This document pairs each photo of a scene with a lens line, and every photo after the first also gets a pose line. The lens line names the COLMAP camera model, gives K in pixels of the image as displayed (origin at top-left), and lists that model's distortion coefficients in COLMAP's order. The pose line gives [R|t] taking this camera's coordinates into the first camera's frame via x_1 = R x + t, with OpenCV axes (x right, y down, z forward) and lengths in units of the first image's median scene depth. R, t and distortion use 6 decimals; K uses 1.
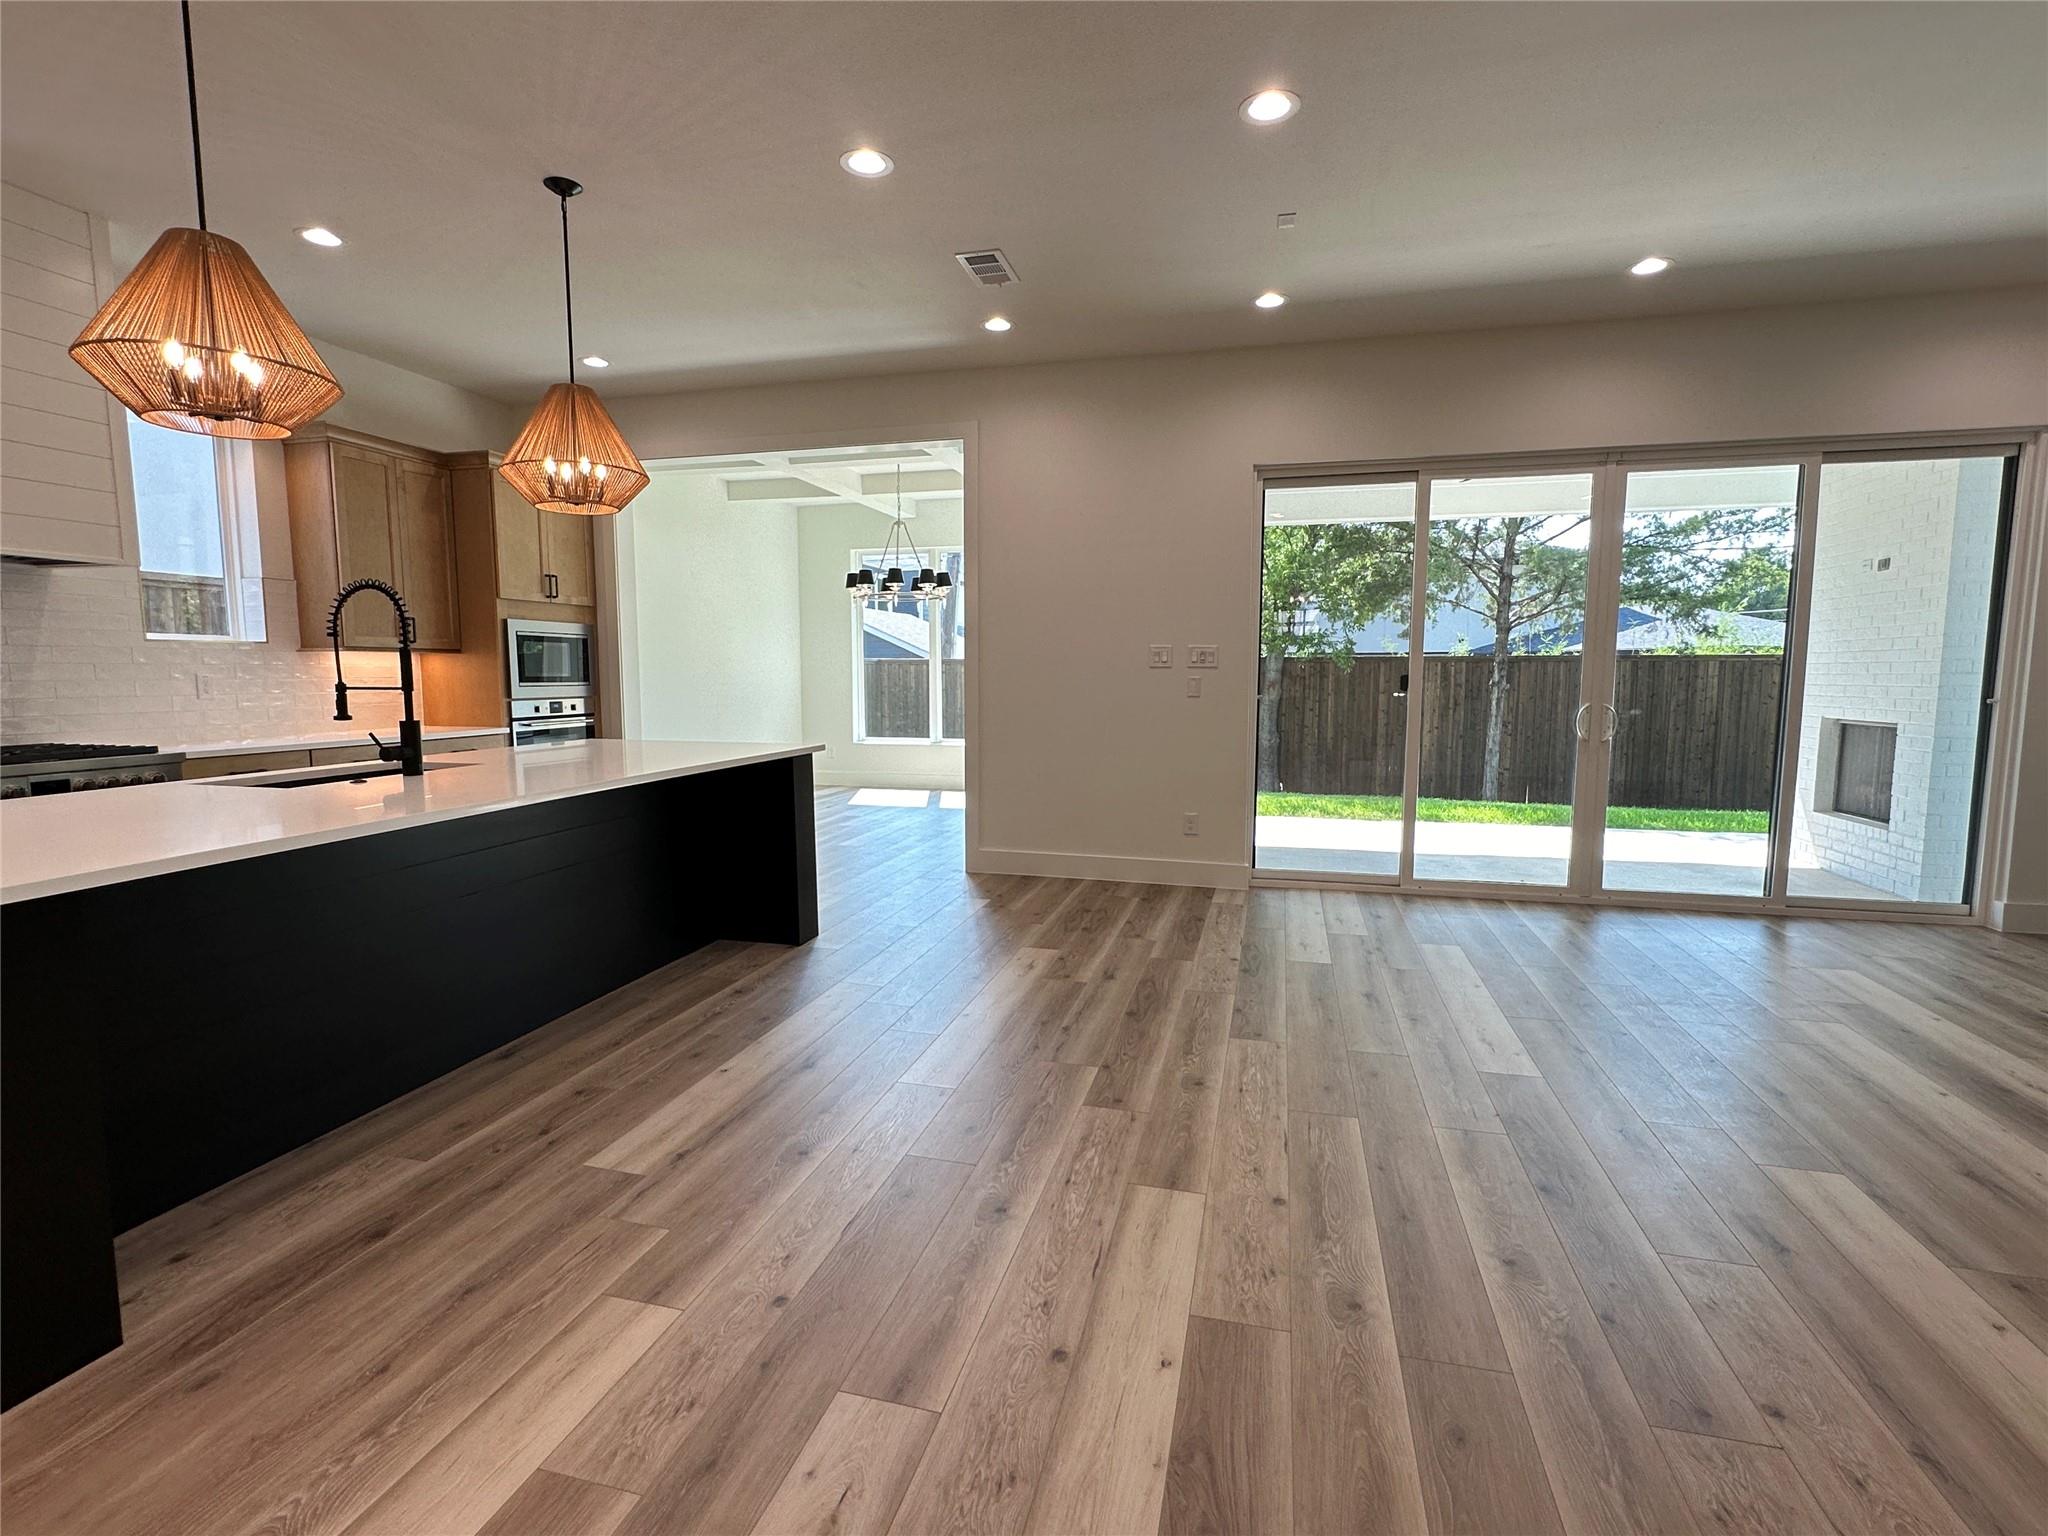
lens RADIAL K [[970.0, 0, 1022.8], [0, 970.0, 769.5], [0, 0, 1]] dist [-0.003887, -0.000900]
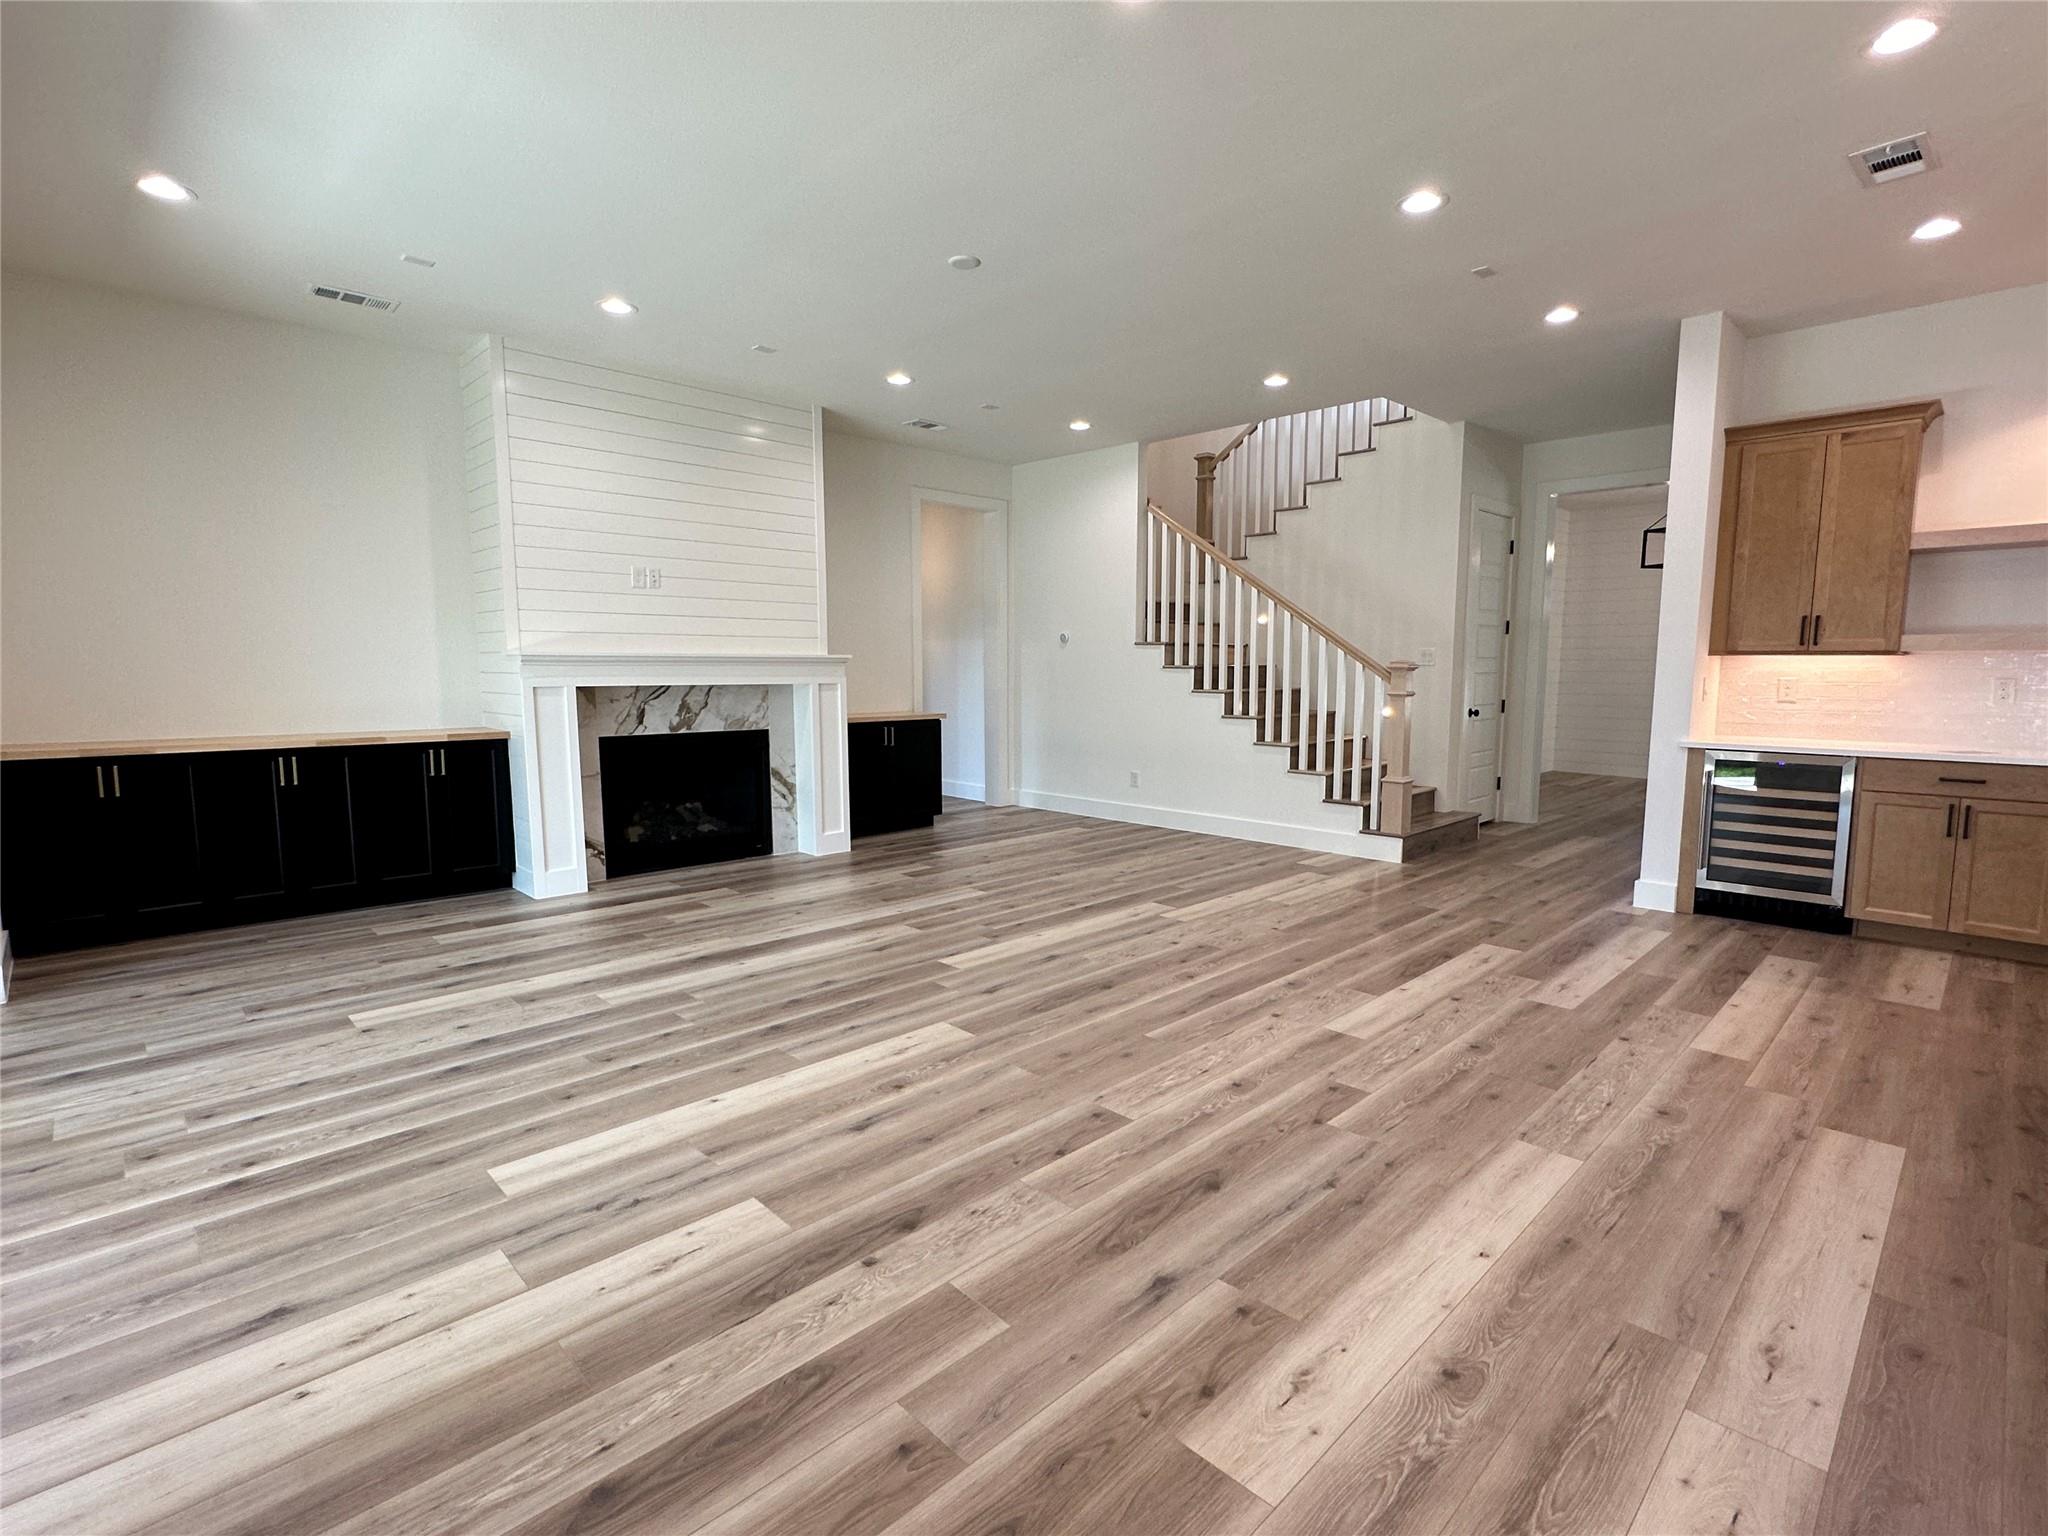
lens RADIAL K [[970.0, 0, 1024.5], [0, 970.0, 768.9], [0, 0, 1]] dist [-0.003887, -0.000900]
pose [[-0.858088, -0.057390, 0.510285, -0.109566], [0.050196, 0.979601, 0.194583, -0.180684], [-0.511043, 0.192584, -0.837703, 1.703680]]
